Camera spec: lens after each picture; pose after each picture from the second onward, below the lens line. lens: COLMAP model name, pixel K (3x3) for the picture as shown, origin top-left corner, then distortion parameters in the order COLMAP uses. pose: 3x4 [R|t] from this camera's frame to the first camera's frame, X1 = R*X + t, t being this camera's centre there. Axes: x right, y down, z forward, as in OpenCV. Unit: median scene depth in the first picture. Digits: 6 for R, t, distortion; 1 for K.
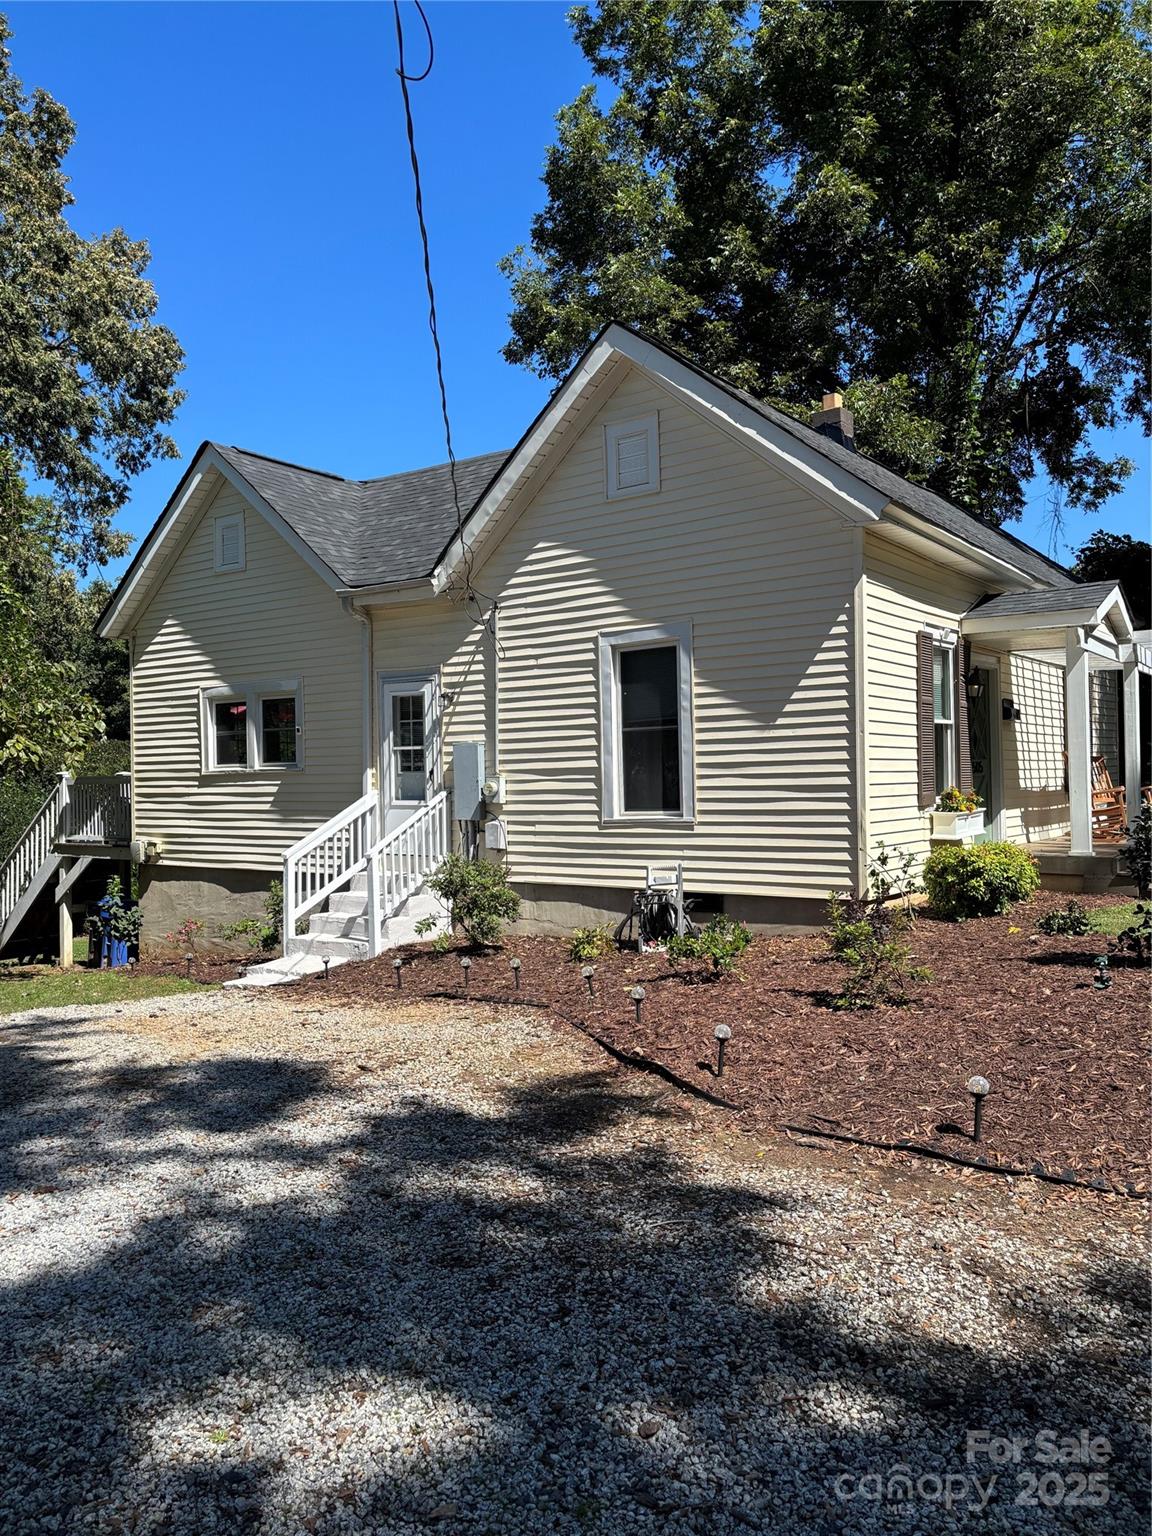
lens RADIAL K [[1153.5, 0, 581.3], [0, 1153.5, 779.6], [0, 0, 1]] dist [0.062617, -0.015091]
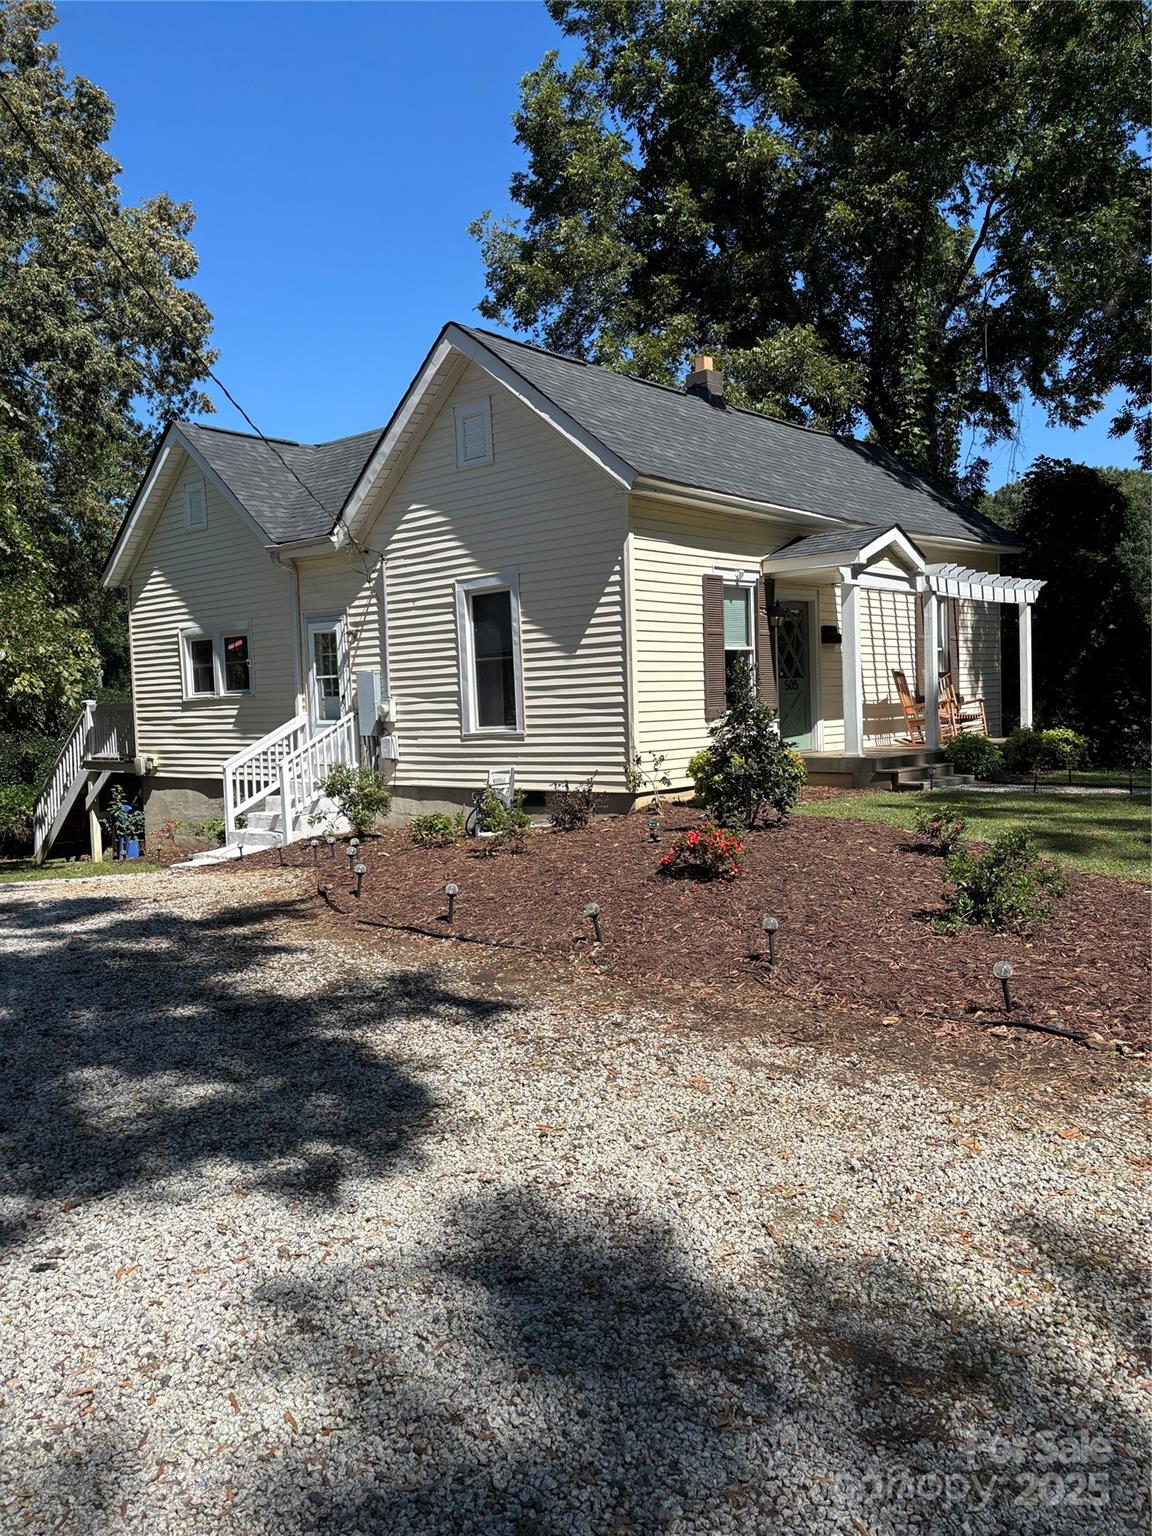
lens RADIAL K [[1153.5, 0, 588.7], [0, 1153.5, 768.2], [0, 0, 1]] dist [0.062617, -0.015091]
pose [[0.995835, -0.010579, -0.090559, 0.227823], [0.015974, 0.998127, 0.059054, 0.000927], [0.089764, -0.060254, 0.994139, -0.183872]]
